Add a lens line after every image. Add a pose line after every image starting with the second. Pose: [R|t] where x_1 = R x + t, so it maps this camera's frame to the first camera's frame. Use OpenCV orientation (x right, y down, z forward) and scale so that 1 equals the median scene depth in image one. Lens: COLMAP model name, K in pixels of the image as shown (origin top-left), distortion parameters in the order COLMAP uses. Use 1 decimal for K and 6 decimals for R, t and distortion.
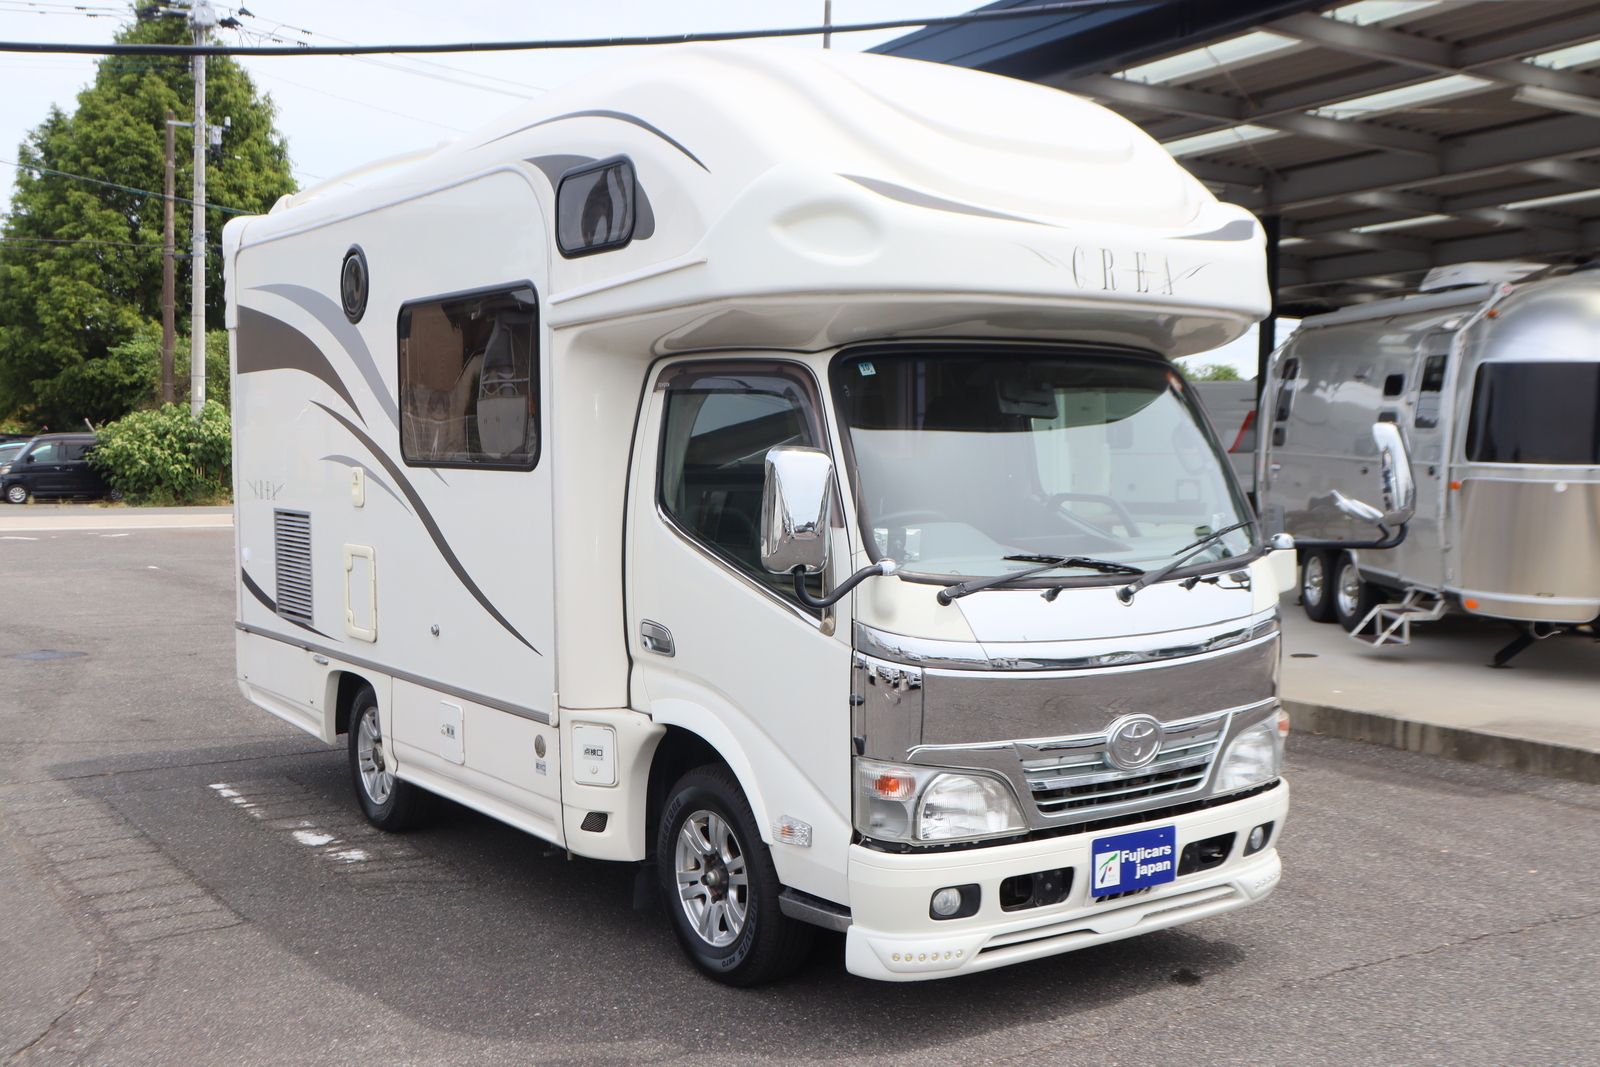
lens RADIAL K [[1629.4, 0, 800.0], [0, 1629.4, 533.5], [0, 0, 1]] dist [-0.069823, 0.143031]
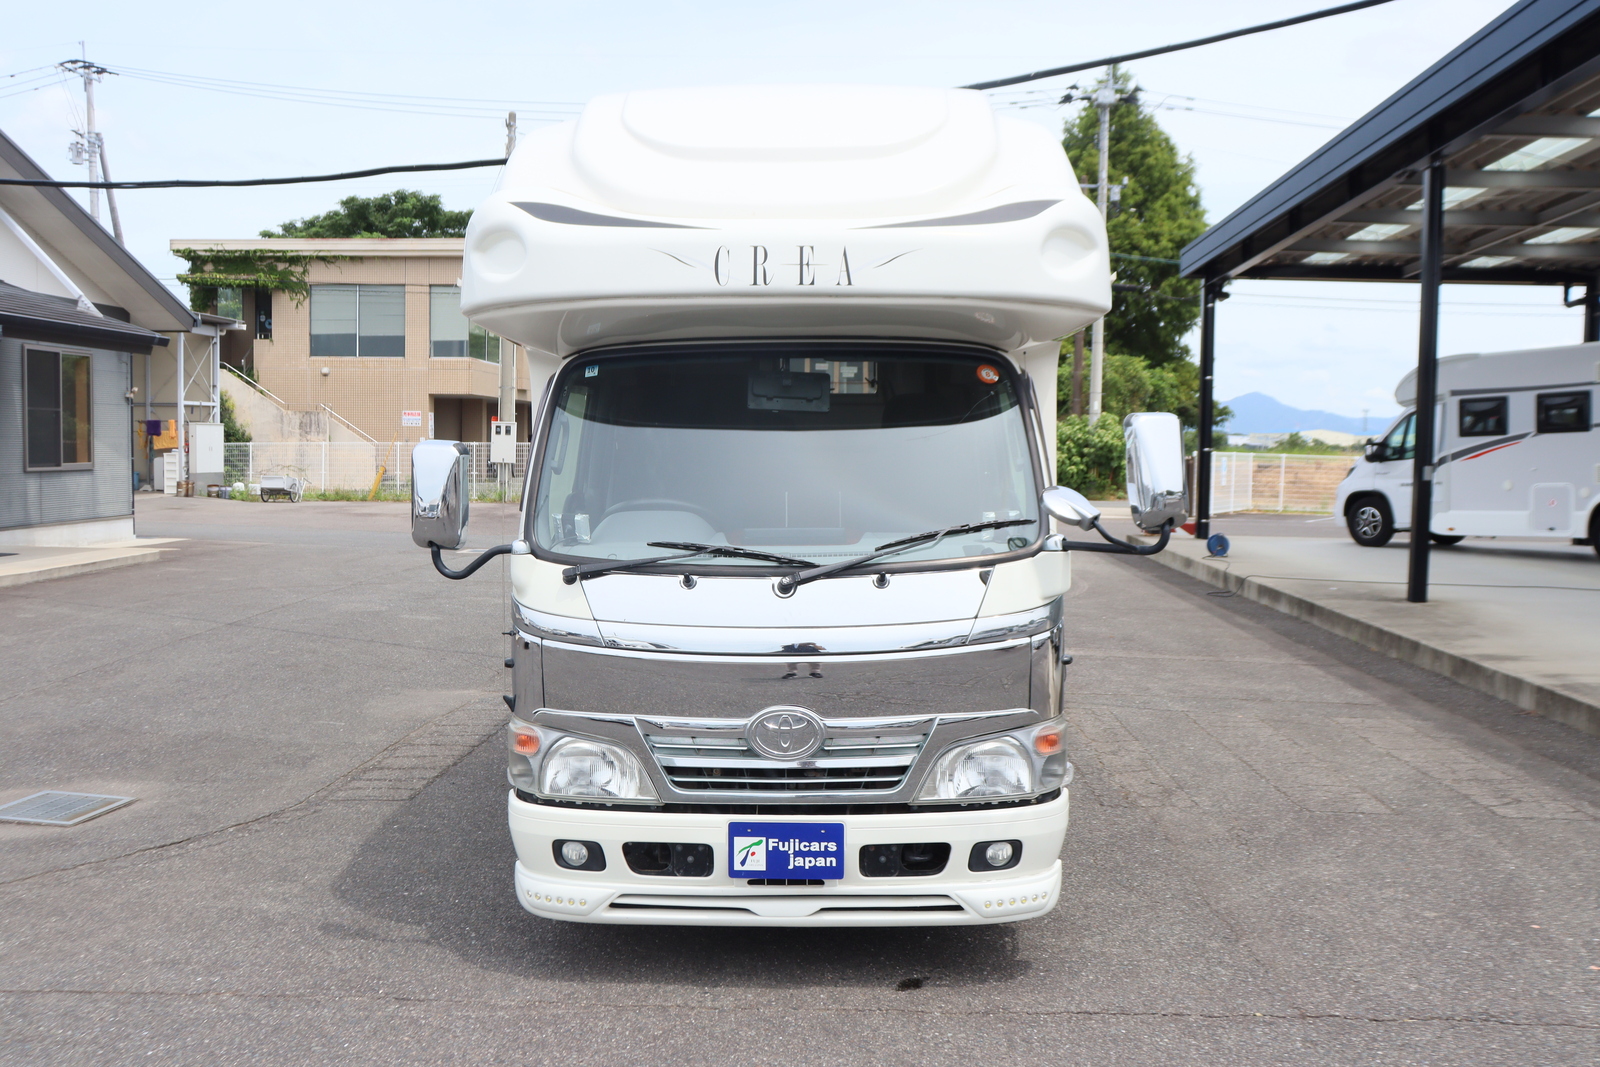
lens RADIAL K [[1402.3, 0, 800.0], [0, 1402.3, 533.5], [0, 0, 1]] dist [-0.087783, 0.015325]
pose [[0.826690, 0.035426, -0.561541, 0.695953], [-0.032874, 0.999352, 0.014651, -0.008445], [0.561696, 0.006348, 0.827319, 0.285635]]
